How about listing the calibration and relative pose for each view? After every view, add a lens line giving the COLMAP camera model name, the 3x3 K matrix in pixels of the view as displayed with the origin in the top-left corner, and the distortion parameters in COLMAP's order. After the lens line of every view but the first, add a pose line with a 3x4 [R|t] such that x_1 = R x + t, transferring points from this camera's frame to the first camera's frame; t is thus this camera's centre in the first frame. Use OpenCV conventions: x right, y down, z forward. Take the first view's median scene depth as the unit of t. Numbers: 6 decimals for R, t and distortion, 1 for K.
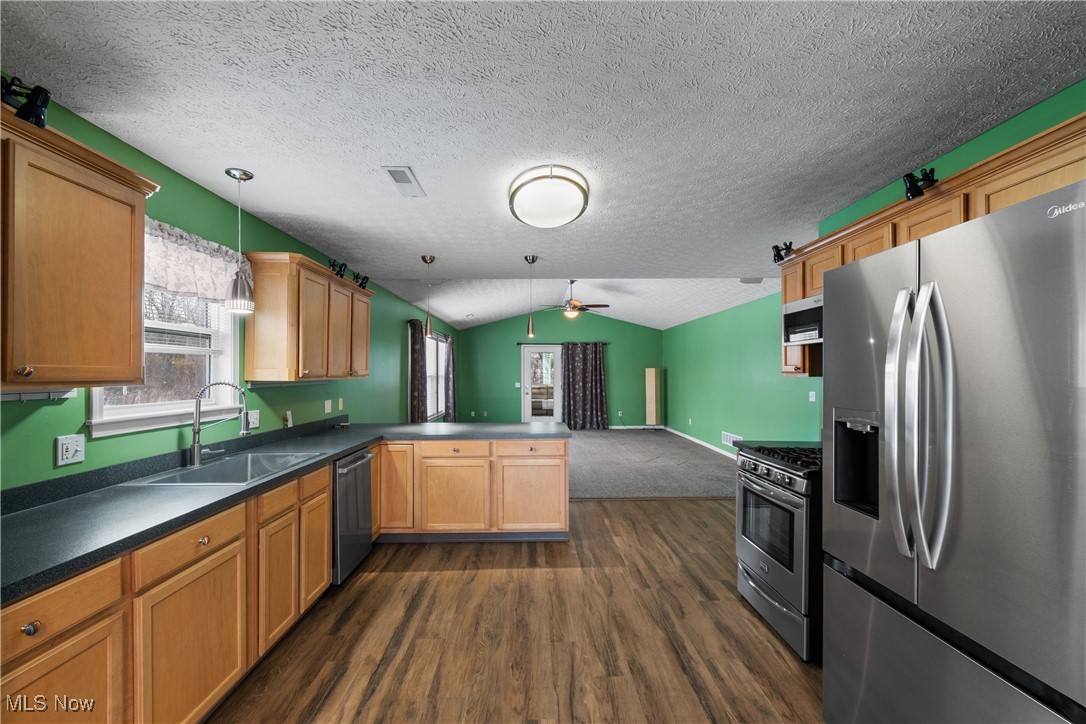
lens RADIAL K [[480.2, 0, 537.9], [0, 480.2, 374.2], [0, 0, 1]] dist [0.000846, 0.000199]
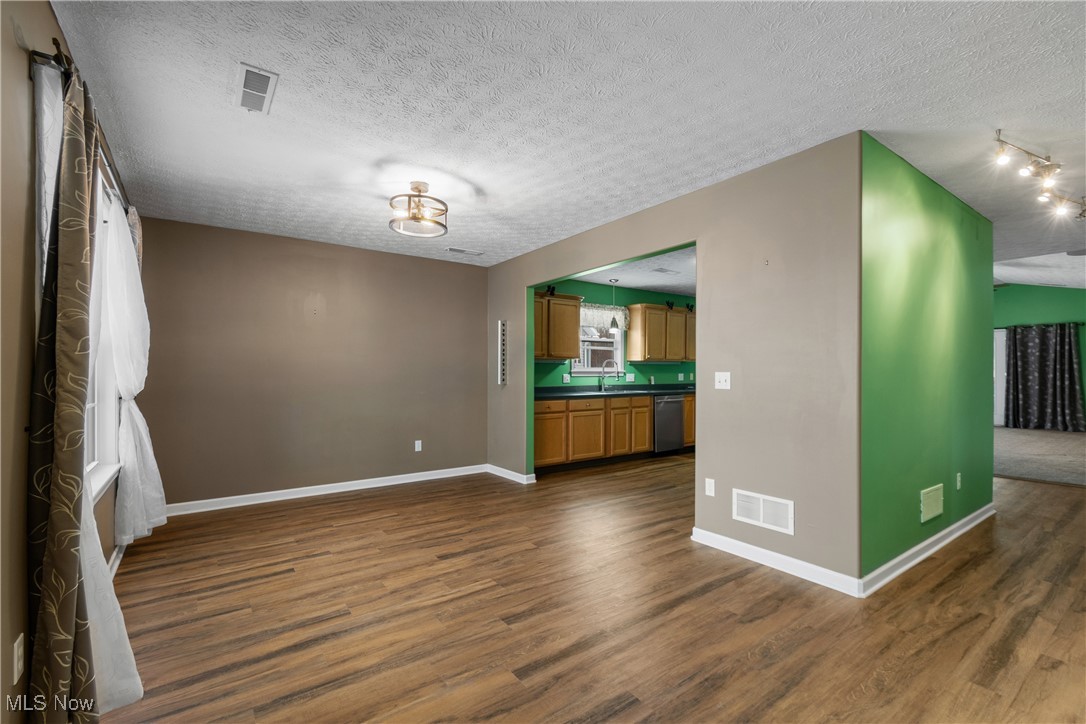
lens RADIAL K [[476.7, 0, 541.0], [0, 476.7, 366.4], [0, 0, 1]] dist [0.000989, 0.000379]
pose [[0.575491, -0.004404, -0.817797, 0.922125], [-0.003689, 0.999961, -0.007981, 0.054602], [0.817800, 0.007610, 0.575452, -0.593937]]
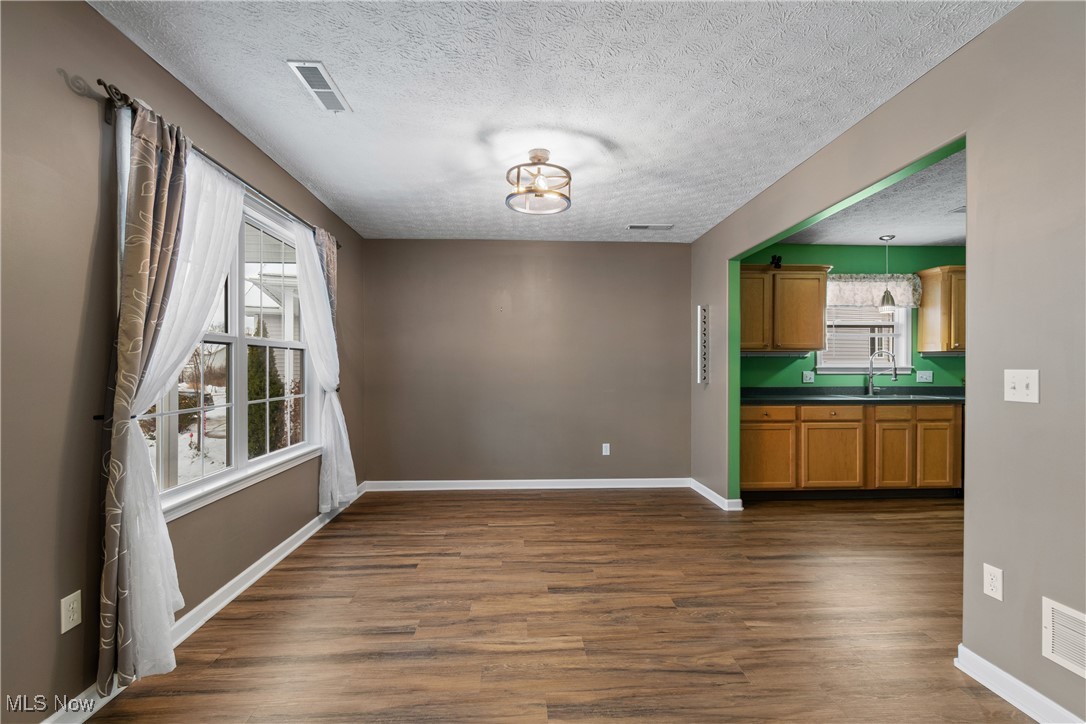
lens RADIAL K [[479.3, 0, 541.1], [0, 479.3, 365.3], [0, 0, 1]] dist [0.001550, -0.000479]
pose [[0.039055, 0.000281, -0.999237, 0.838460], [-0.001020, 0.999999, 0.000241, 0.053110], [0.999237, 0.001010, 0.039055, -0.284892]]
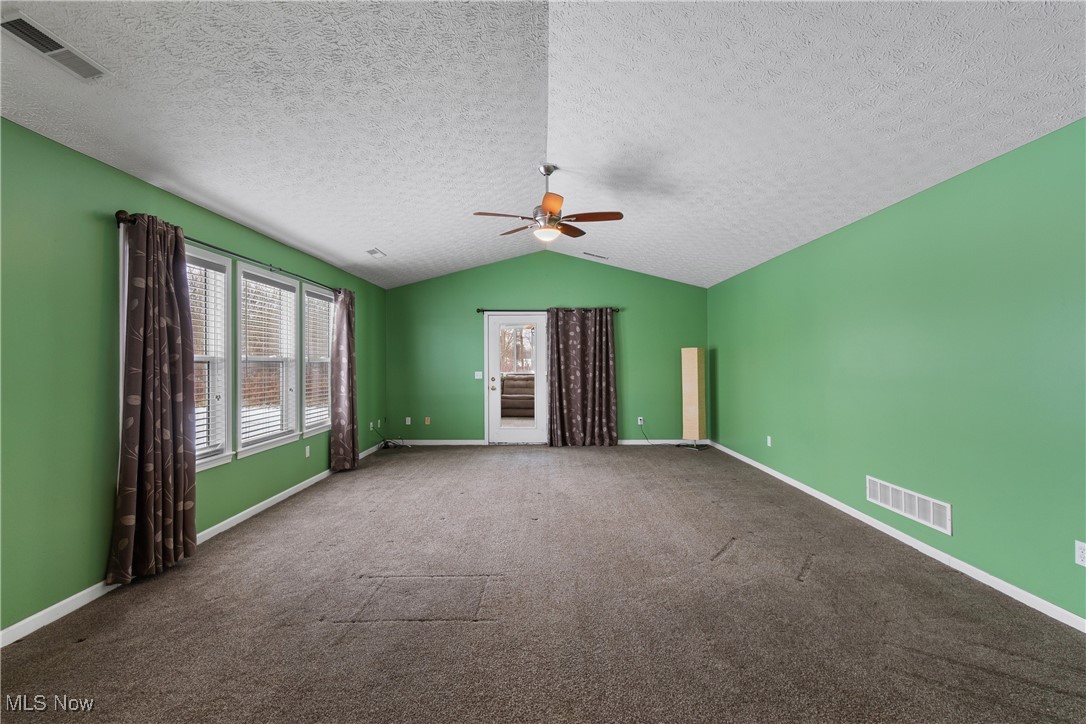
lens RADIAL K [[488.3, 0, 543.0], [0, 488.3, 362.0], [0, 0, 1]] dist [0.000942, -0.000194]
pose [[0.999876, -0.002326, -0.015562, 0.183187], [0.002258, 0.999988, -0.004387, 0.026425], [0.015572, 0.004351, 0.999869, 1.214391]]
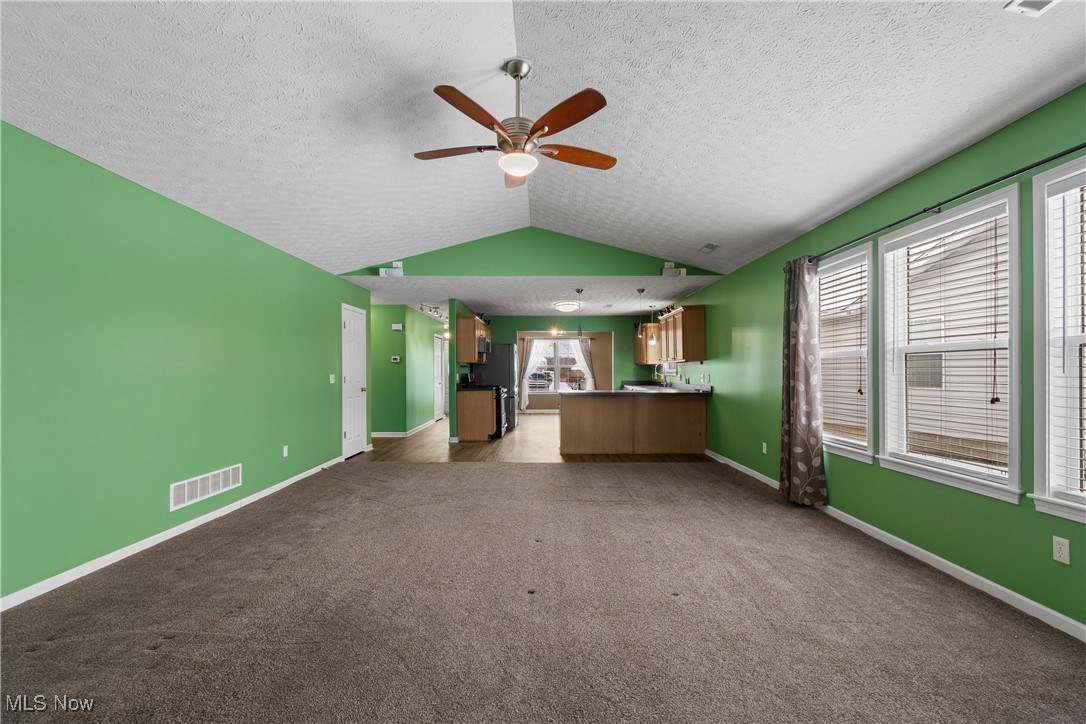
lens RADIAL K [[488.3, 0, 543.0], [0, 488.3, 362.0], [0, 0, 1]] dist [0.000942, -0.000194]
pose [[-0.999932, 0.004898, 0.010631, 0.121791], [0.004686, 0.999793, -0.019790, 0.053345], [-0.010725, -0.019739, -0.999748, 3.401903]]
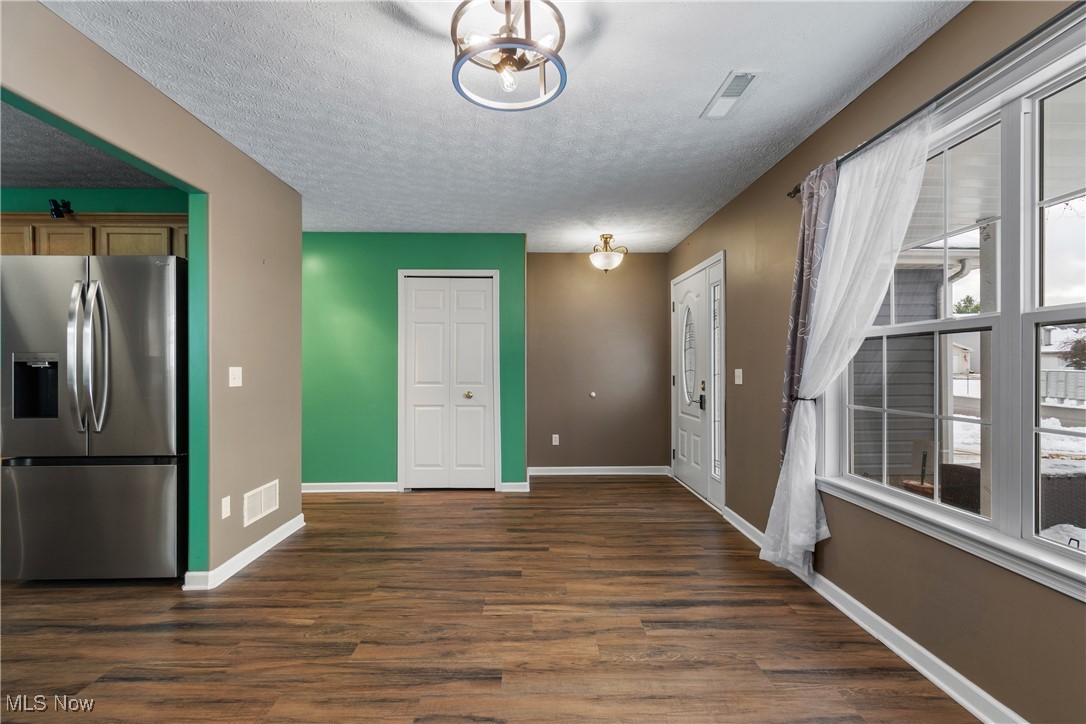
lens RADIAL K [[476.7, 0, 541.0], [0, 476.7, 366.4], [0, 0, 1]] dist [0.000989, 0.000379]
pose [[-0.012076, 0.000273, 0.999927, -0.420998], [0.001473, 0.999999, -0.000255, 0.057268], [-0.999926, 0.001470, -0.012077, -0.282410]]
